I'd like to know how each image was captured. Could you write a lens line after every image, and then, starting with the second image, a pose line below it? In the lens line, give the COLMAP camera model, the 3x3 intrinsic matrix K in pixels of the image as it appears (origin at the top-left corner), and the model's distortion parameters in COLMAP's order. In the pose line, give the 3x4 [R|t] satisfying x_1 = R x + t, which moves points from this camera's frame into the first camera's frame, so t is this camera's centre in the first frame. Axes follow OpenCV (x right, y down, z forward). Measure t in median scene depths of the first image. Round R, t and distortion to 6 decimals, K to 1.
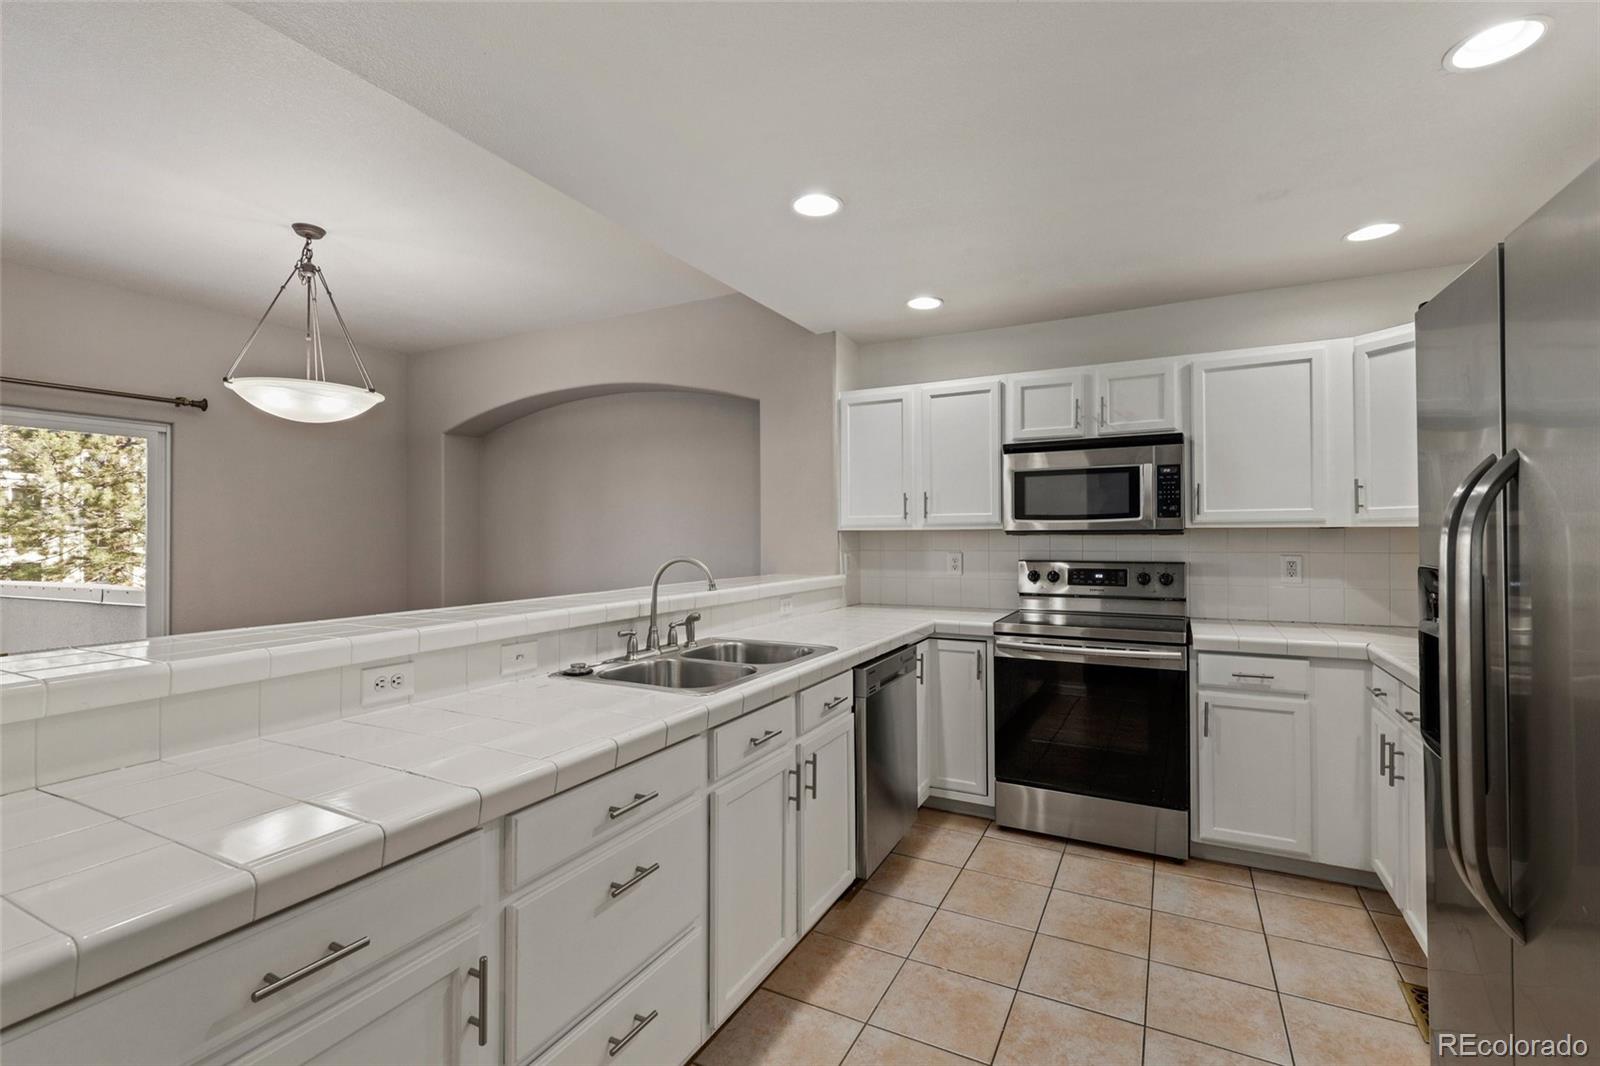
lens RADIAL K [[719.1, 0, 802.5], [0, 719.1, 531.0], [0, 0, 1]] dist [0.007147, -0.006260]
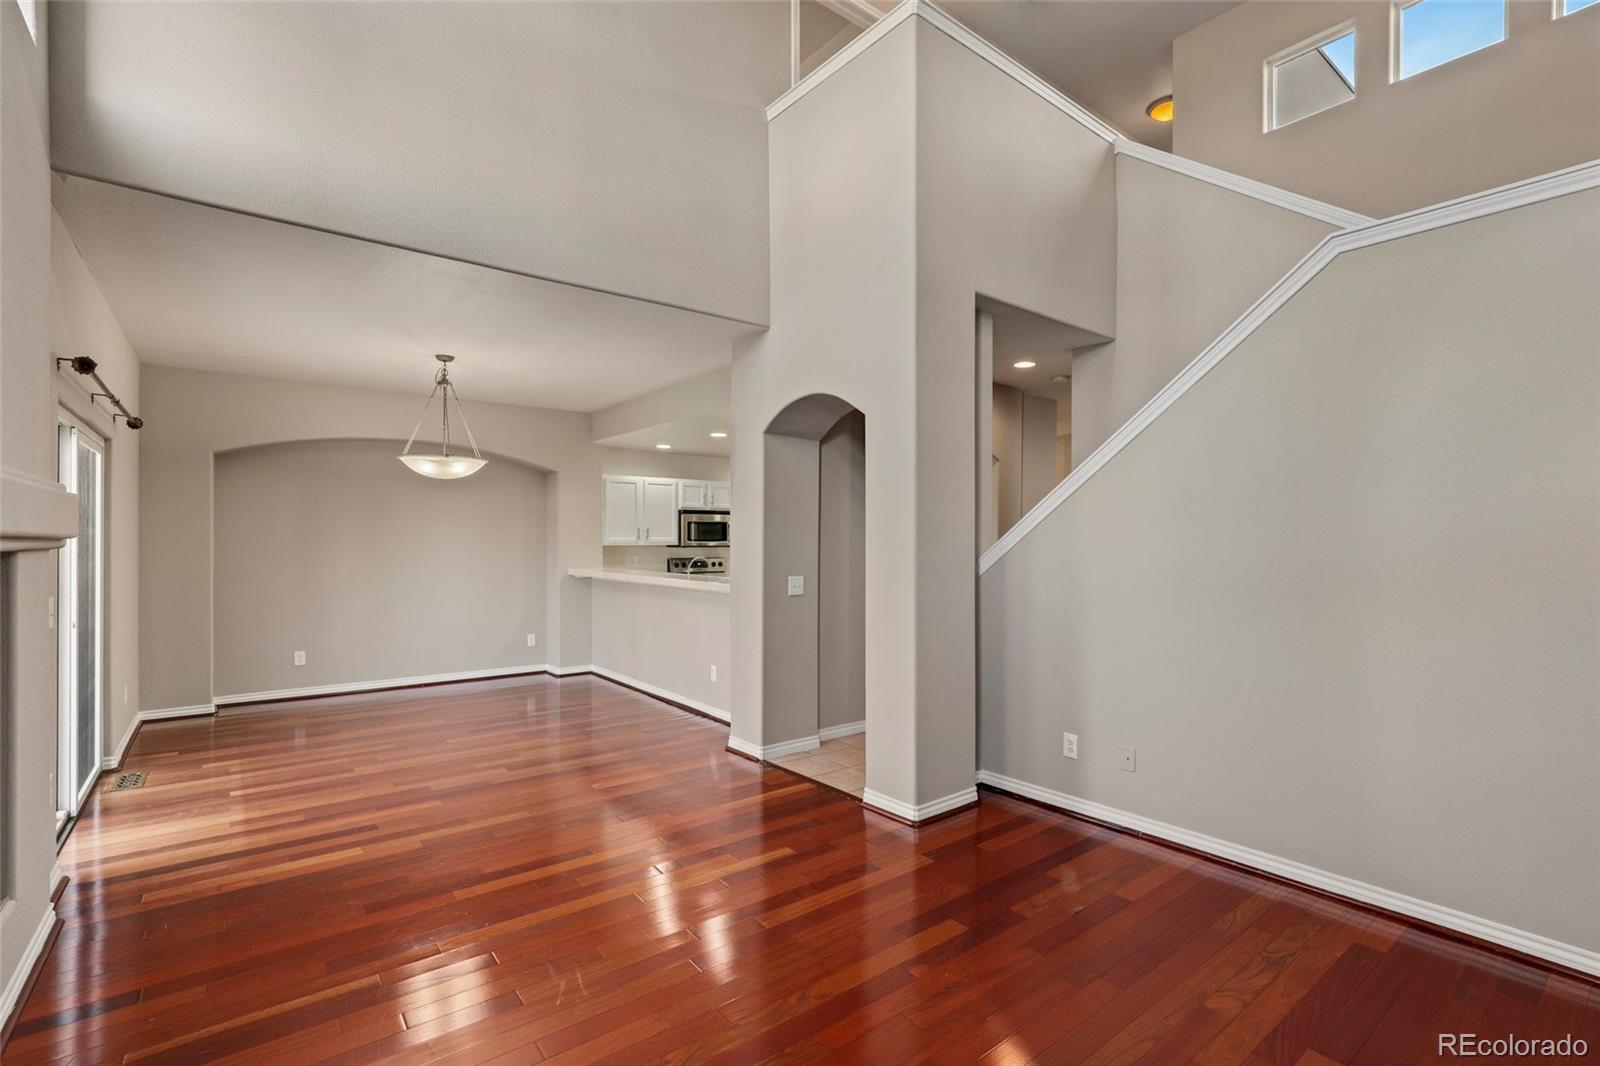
lens RADIAL K [[730.8, 0, 805.2], [0, 730.8, 537.4], [0, 0, 1]] dist [-0.001828, -0.000220]
pose [[0.408196, 0.006293, 0.912873, -1.818662], [-0.007831, 0.999964, -0.003392, -0.023866], [-0.912861, -0.005764, 0.408231, -0.372426]]
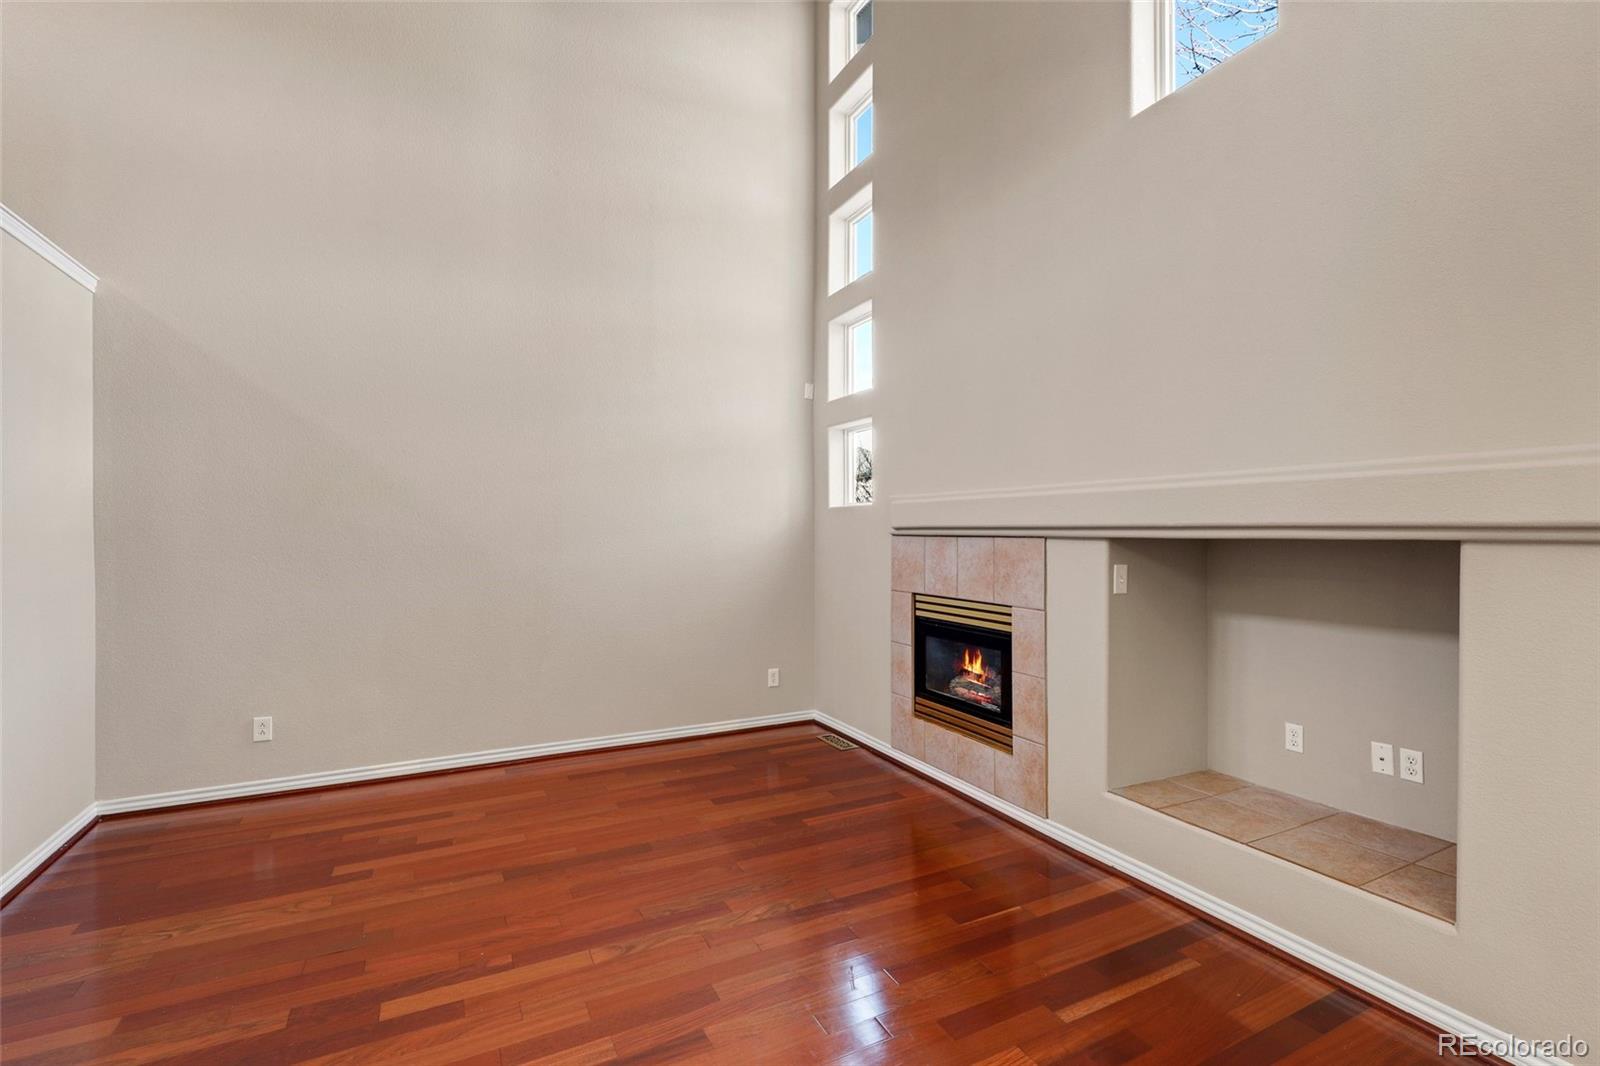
lens RADIAL K [[719.1, 0, 802.5], [0, 719.1, 531.0], [0, 0, 1]] dist [0.007147, -0.006260]
pose [[-0.580014, 0.004291, -0.814595, -0.716837], [0.007304, 0.999973, 0.000067, -0.020187], [0.814573, -0.005911, -0.580030, 0.463747]]
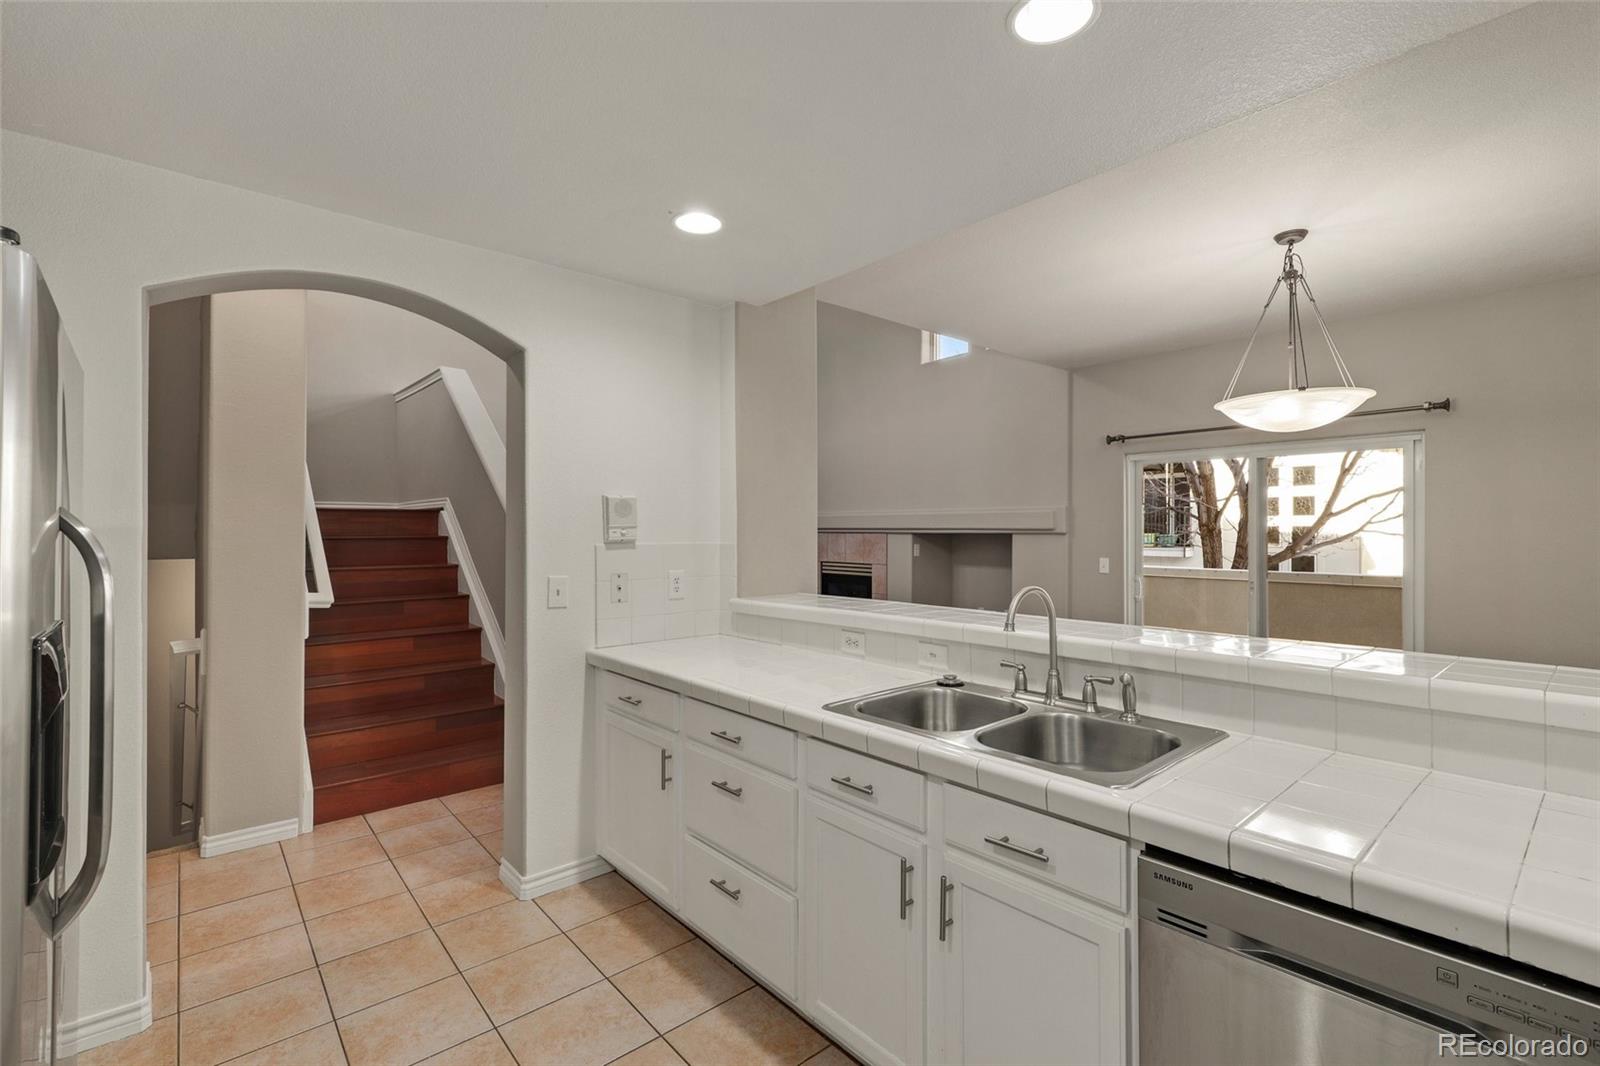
lens RADIAL K [[719.1, 0, 802.5], [0, 719.1, 531.0], [0, 0, 1]] dist [0.007147, -0.006260]
pose [[-0.365057, 0.002798, -0.930981, 0.472627], [0.004020, 0.999991, 0.001429, -0.019586], [0.930976, -0.003221, -0.365065, 0.737626]]
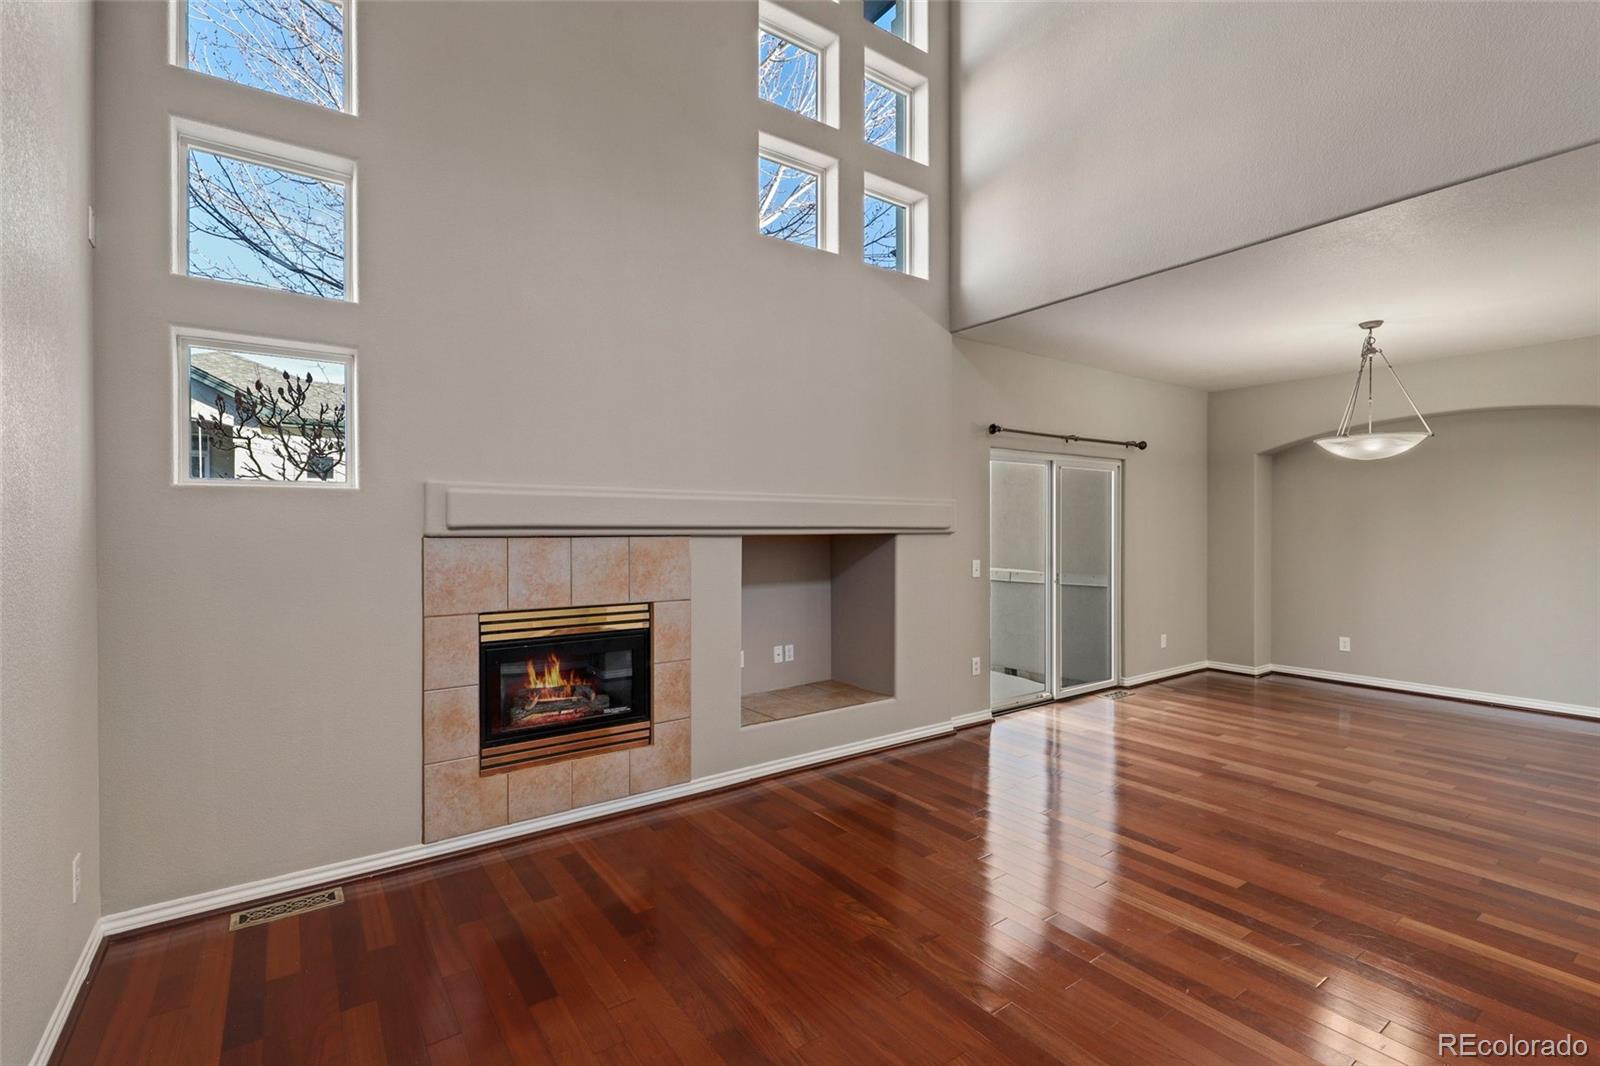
lens RADIAL K [[719.1, 0, 802.5], [0, 719.1, 531.0], [0, 0, 1]] dist [0.007147, -0.006260]
pose [[0.894619, 0.003342, -0.446818, -1.047765], [0.001315, 0.999948, 0.010113, -0.027602], [0.446829, -0.009634, 0.894568, -0.759280]]
